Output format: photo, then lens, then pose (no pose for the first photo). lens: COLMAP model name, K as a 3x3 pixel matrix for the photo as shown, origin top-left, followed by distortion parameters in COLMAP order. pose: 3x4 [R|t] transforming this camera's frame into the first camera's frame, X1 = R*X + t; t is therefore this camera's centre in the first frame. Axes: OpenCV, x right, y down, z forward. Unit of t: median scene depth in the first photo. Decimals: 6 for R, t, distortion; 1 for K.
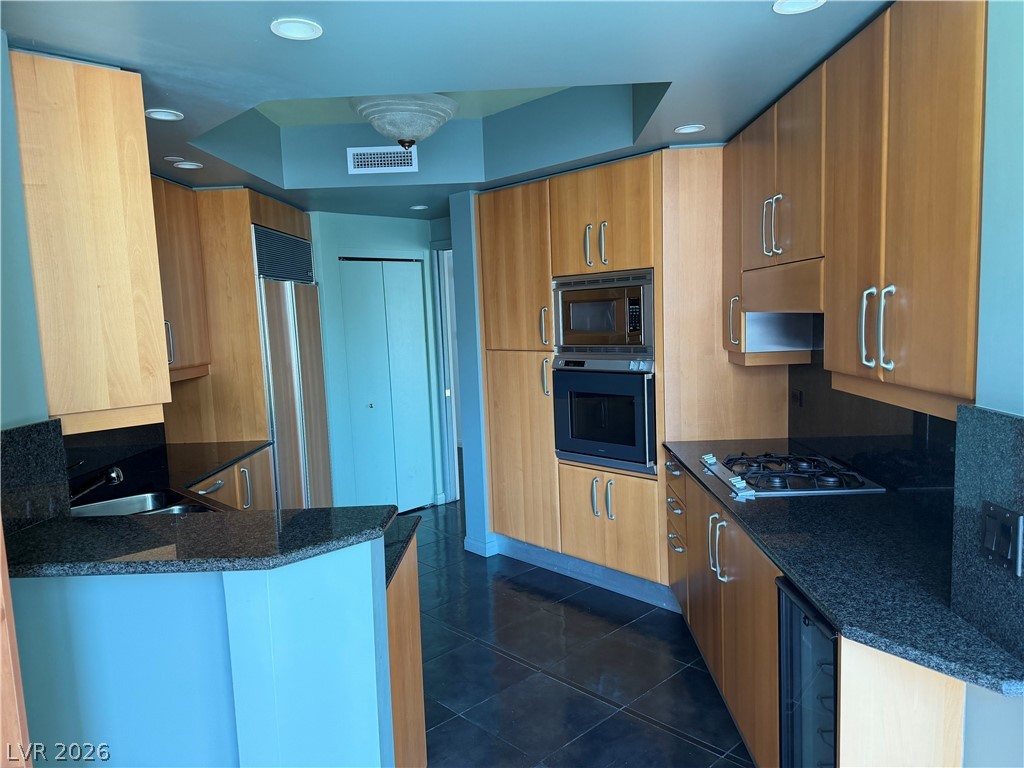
lens RADIAL K [[723.9, 0, 511.6], [0, 723.9, 388.4], [0, 0, 1]] dist [0.157427, -0.251214]
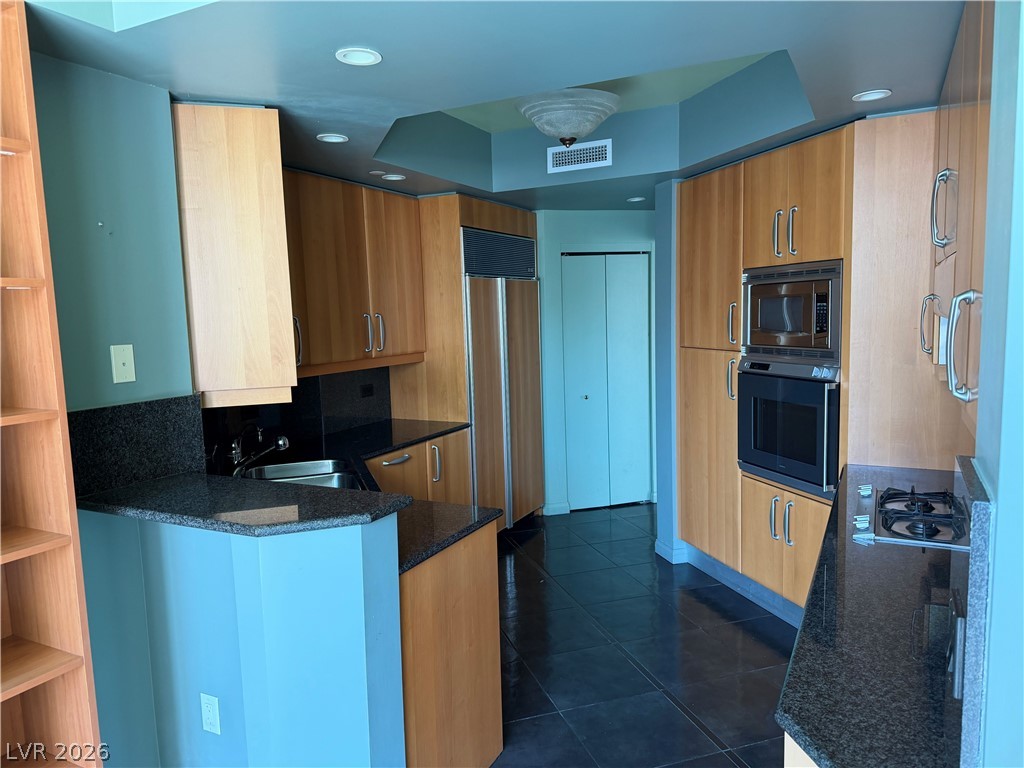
lens RADIAL K [[723.9, 0, 511.6], [0, 723.9, 388.4], [0, 0, 1]] dist [0.157427, -0.251214]
pose [[0.898969, 0.060785, -0.433774, 0.204735], [-0.053283, 0.998145, 0.029445, -0.017284], [0.434760, -0.003357, 0.900540, 0.049890]]
